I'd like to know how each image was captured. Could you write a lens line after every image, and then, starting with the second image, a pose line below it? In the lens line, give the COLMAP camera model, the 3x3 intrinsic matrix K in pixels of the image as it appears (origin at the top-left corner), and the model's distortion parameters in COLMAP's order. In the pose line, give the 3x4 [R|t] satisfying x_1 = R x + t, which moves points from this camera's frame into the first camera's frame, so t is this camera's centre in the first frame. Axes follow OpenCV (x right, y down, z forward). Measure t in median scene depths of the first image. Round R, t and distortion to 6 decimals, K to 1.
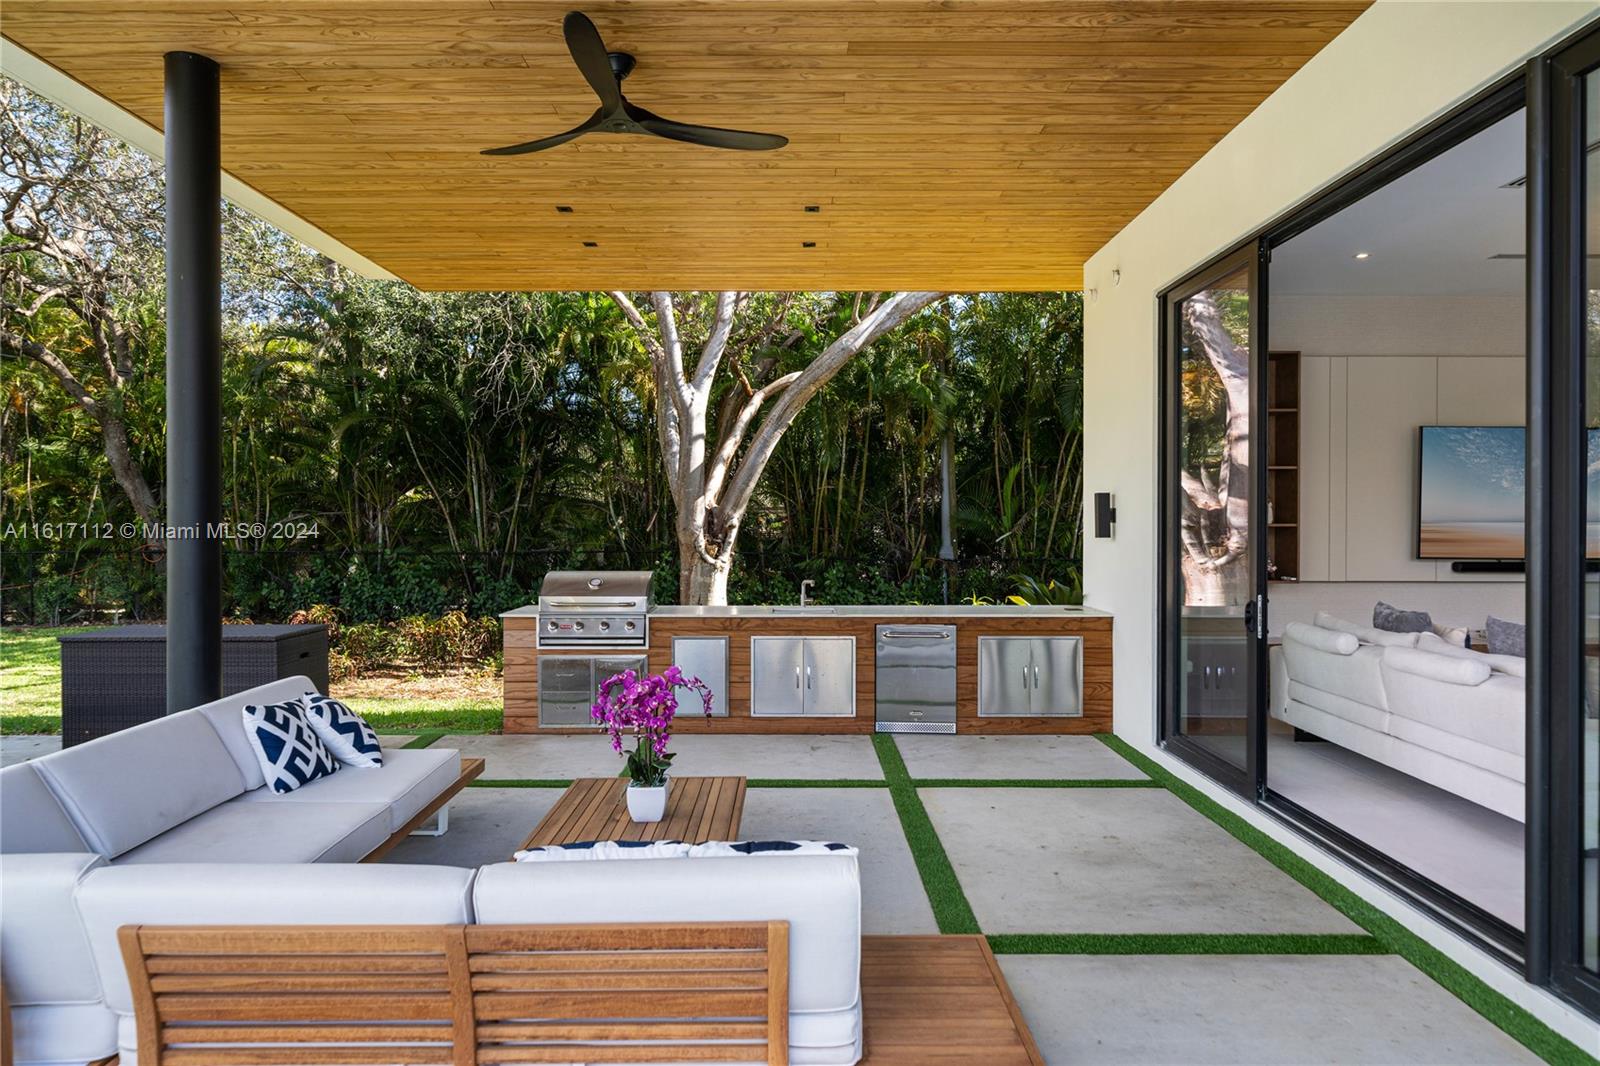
lens RADIAL K [[969.8, 0, 791.5], [0, 969.8, 532.5], [0, 0, 1]] dist [0.005237, 0.003516]
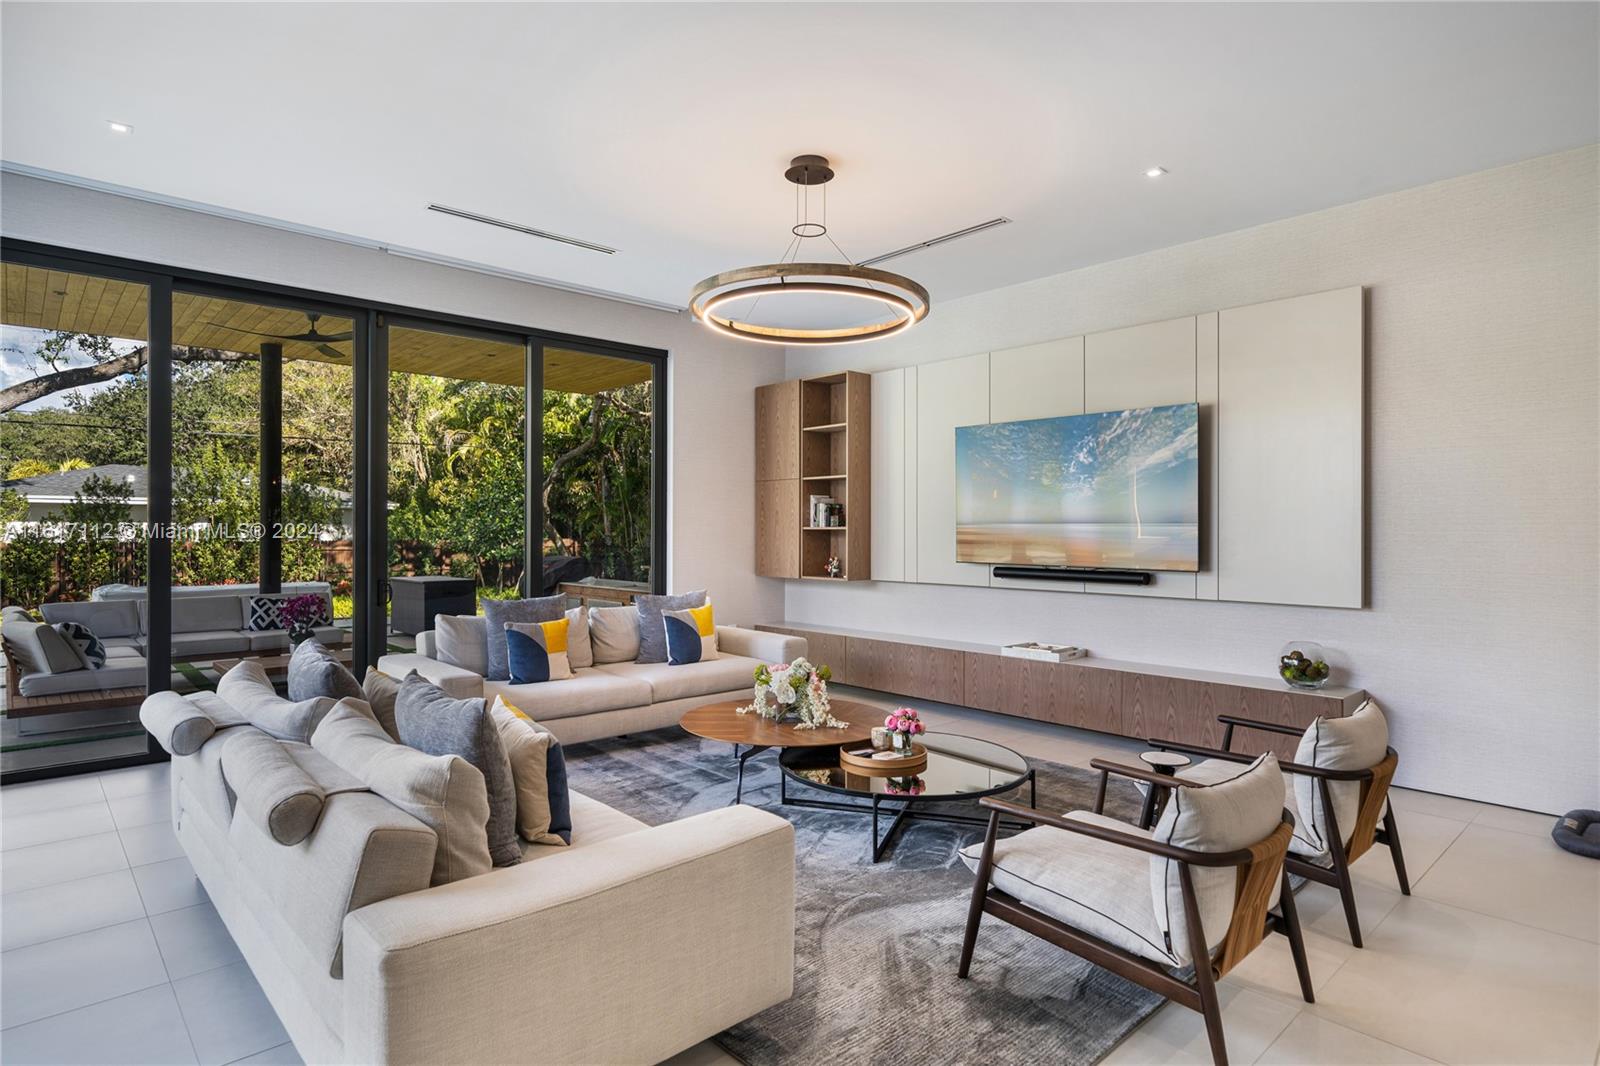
lens RADIAL K [[858.0, 0, 811.5], [0, 858.0, 526.8], [0, 0, 1]] dist [-0.001284, 0.001625]
pose [[0.685311, -0.001435, -0.728249, 1.175062], [-0.012001, 0.999840, -0.013263, 0.005778], [0.728151, 0.017829, 0.685184, 0.301219]]
